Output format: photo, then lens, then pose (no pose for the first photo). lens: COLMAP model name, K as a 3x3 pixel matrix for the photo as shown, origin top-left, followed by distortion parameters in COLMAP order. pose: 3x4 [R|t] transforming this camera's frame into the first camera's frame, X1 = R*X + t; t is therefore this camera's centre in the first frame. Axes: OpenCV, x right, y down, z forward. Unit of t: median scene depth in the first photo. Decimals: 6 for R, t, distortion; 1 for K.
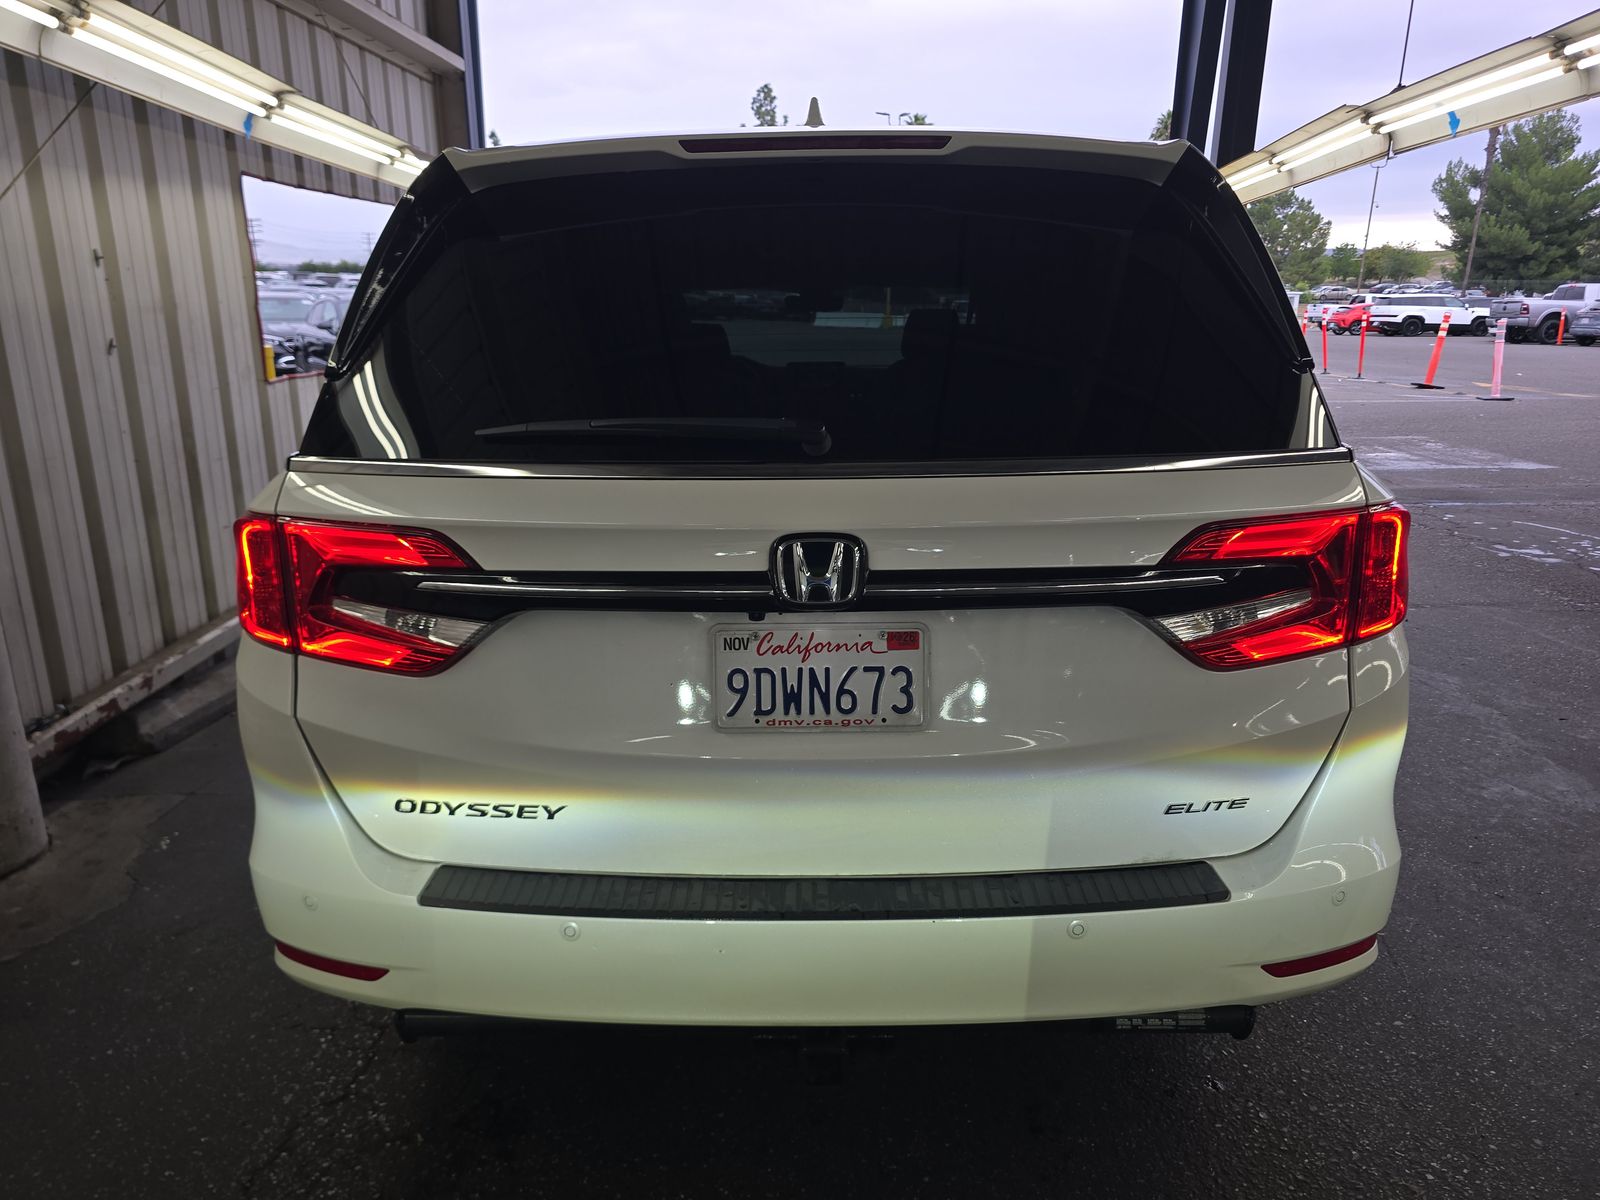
lens RADIAL K [[1062.3, 0, 806.1], [0, 1062.3, 592.1], [0, 0, 1]] dist [0.031059, -0.027728]
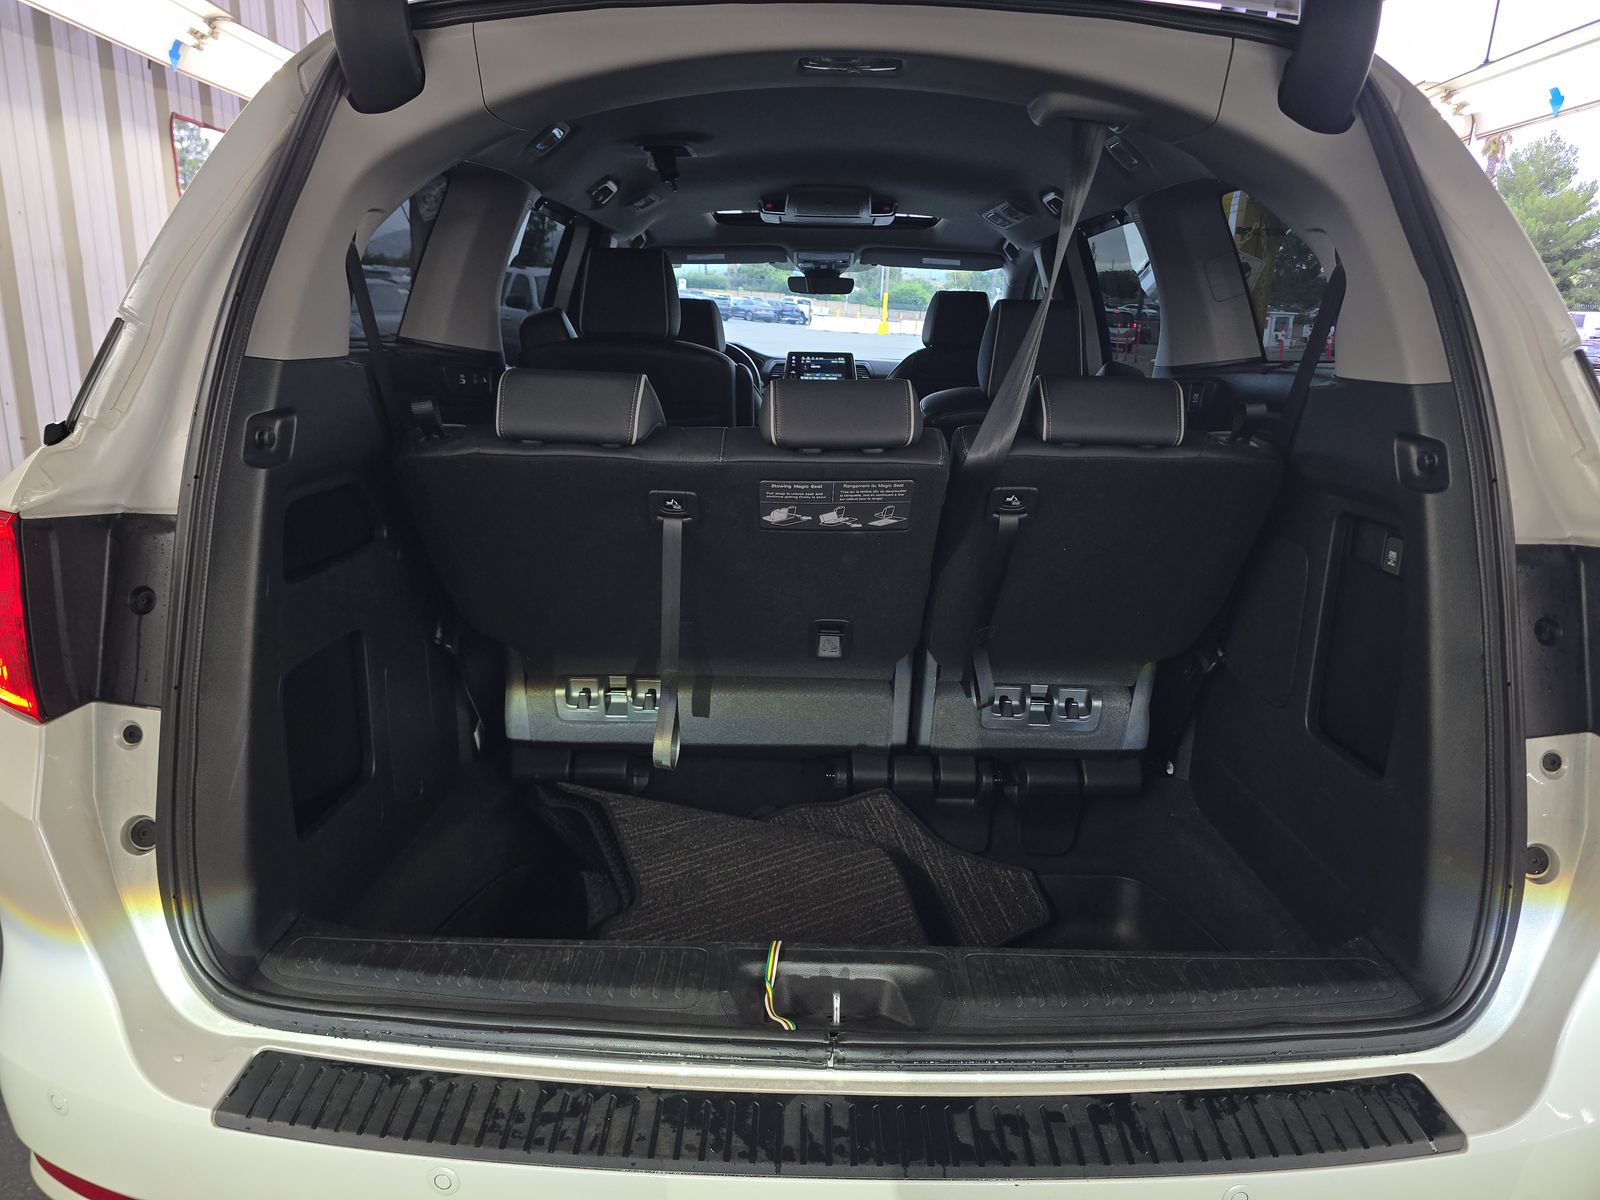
lens RADIAL K [[1062.3, 0, 803.1], [0, 1062.3, 590.8], [0, 0, 1]] dist [0.031059, -0.027728]
pose [[0.999523, 0.029564, 0.008977, -0.007624], [-0.029511, 0.999546, -0.006022, -0.011677], [-0.009151, 0.005754, 0.999942, 0.118680]]
